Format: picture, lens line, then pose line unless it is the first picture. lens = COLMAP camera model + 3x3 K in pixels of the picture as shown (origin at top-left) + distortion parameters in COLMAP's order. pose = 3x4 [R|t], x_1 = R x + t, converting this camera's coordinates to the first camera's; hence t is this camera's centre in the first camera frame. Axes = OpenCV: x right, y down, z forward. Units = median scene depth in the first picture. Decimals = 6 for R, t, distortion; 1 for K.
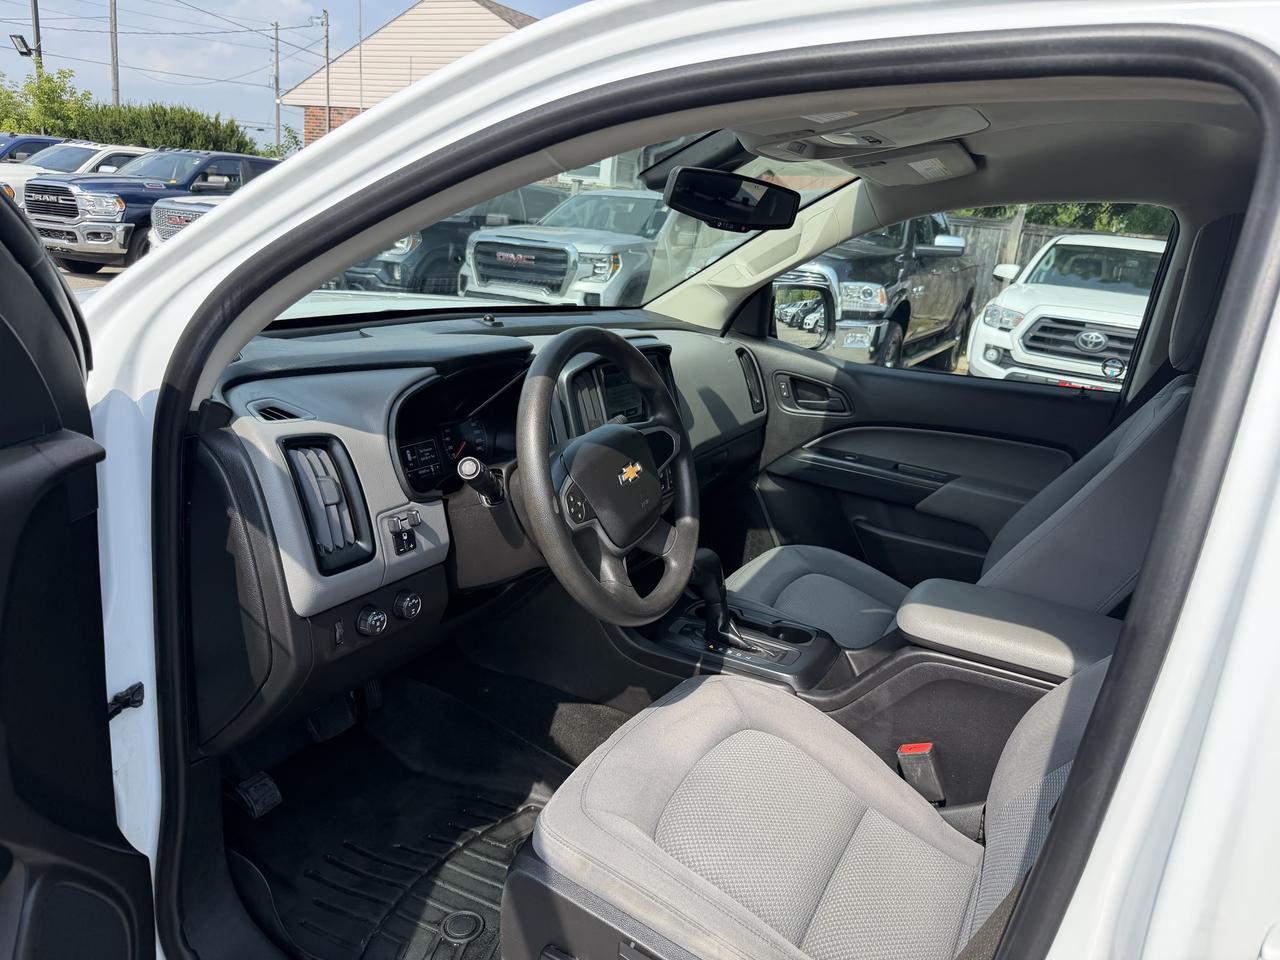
lens RADIAL K [[895.5, 0, 640.0], [0, 895.5, 480.0], [0, 0, 1]] dist [0.139119, -0.228964]
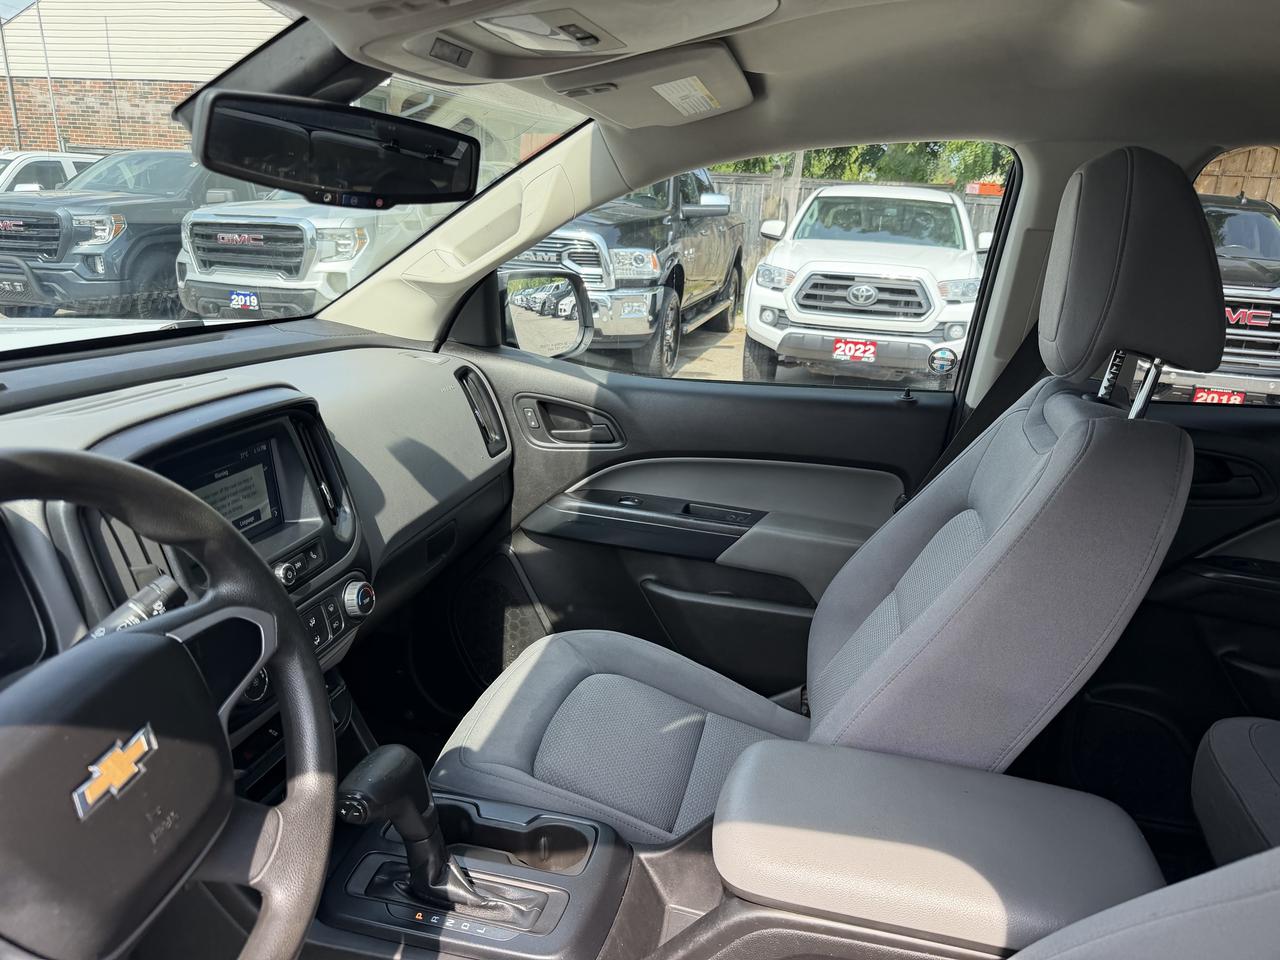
lens RADIAL K [[858.7, 0, 627.3], [0, 858.7, 475.8], [0, 0, 1]] dist [0.159092, -0.246351]
pose [[0.973640, -0.113133, 0.198056, 0.035452], [0.104692, 0.993112, 0.052619, -0.031734], [-0.202644, -0.030498, 0.978777, 0.114095]]
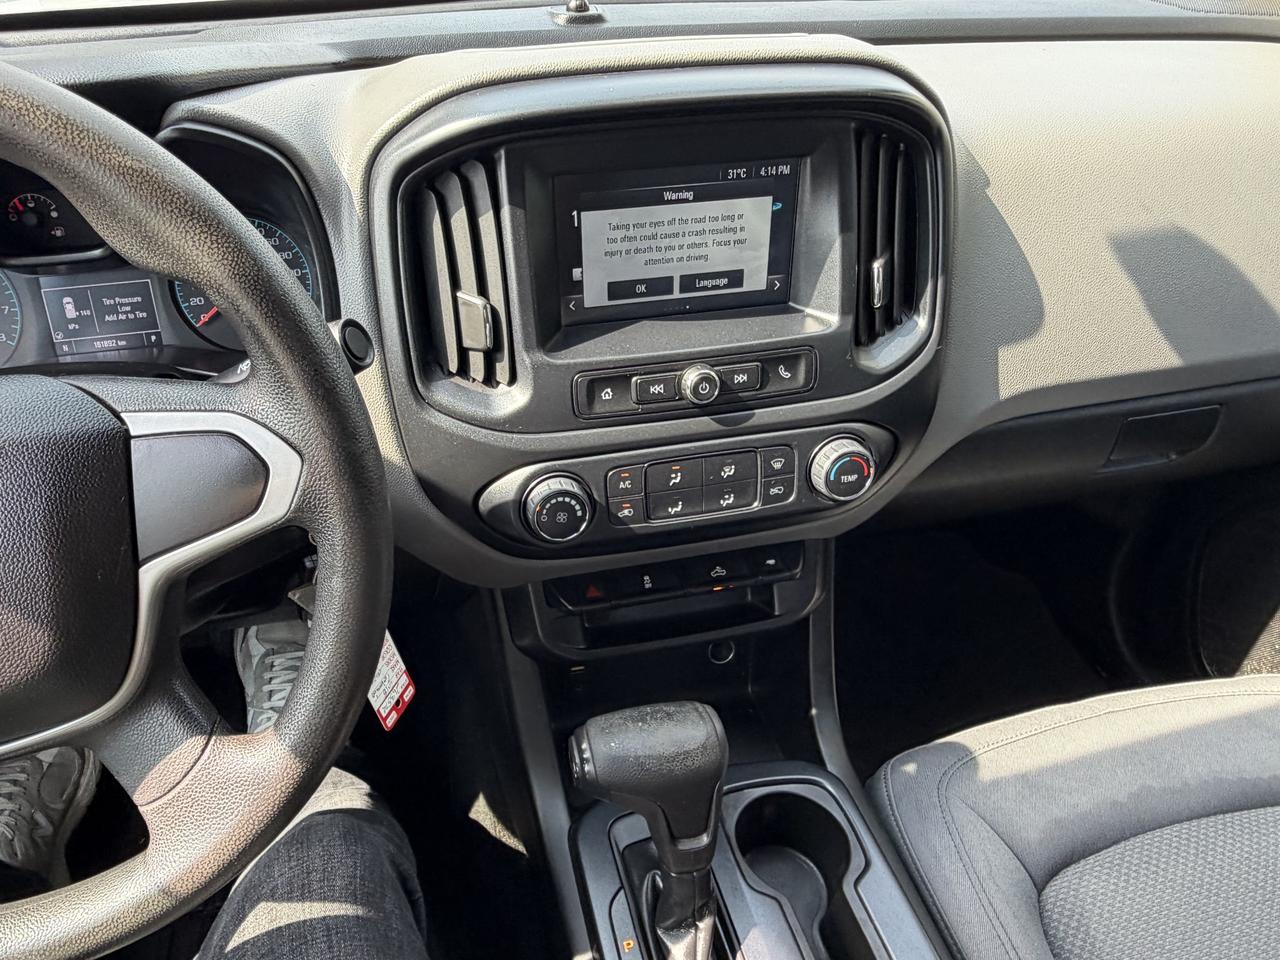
lens RADIAL K [[894.8, 0, 637.7], [0, 894.8, 478.8], [0, 0, 1]] dist [-0.000652, -0.002810]
pose [[0.651489, 0.370201, -0.662203, 0.070968], [-0.144900, 0.917511, 0.370374, -0.038722], [0.744692, -0.145342, 0.651391, 0.211102]]
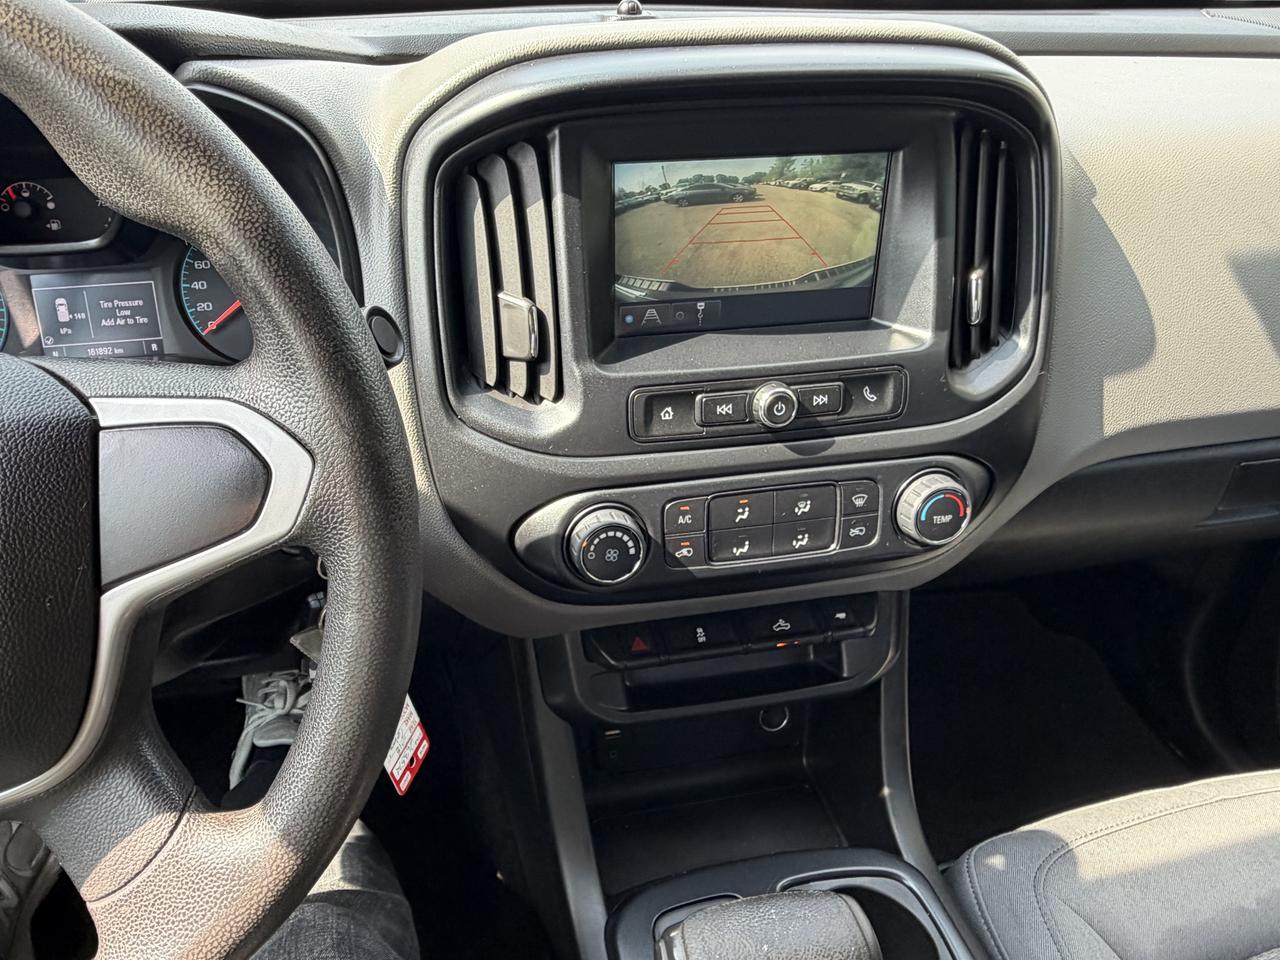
lens RADIAL K [[916.5, 0, 640.0], [0, 916.5, 480.0], [0, 0, 1]] dist [0.000380, -0.003262]
pose [[0.632045, 0.344823, -0.693985, 0.060921], [-0.159323, 0.934235, 0.319094, -0.031659], [0.758377, -0.091114, 0.645417, 0.215370]]
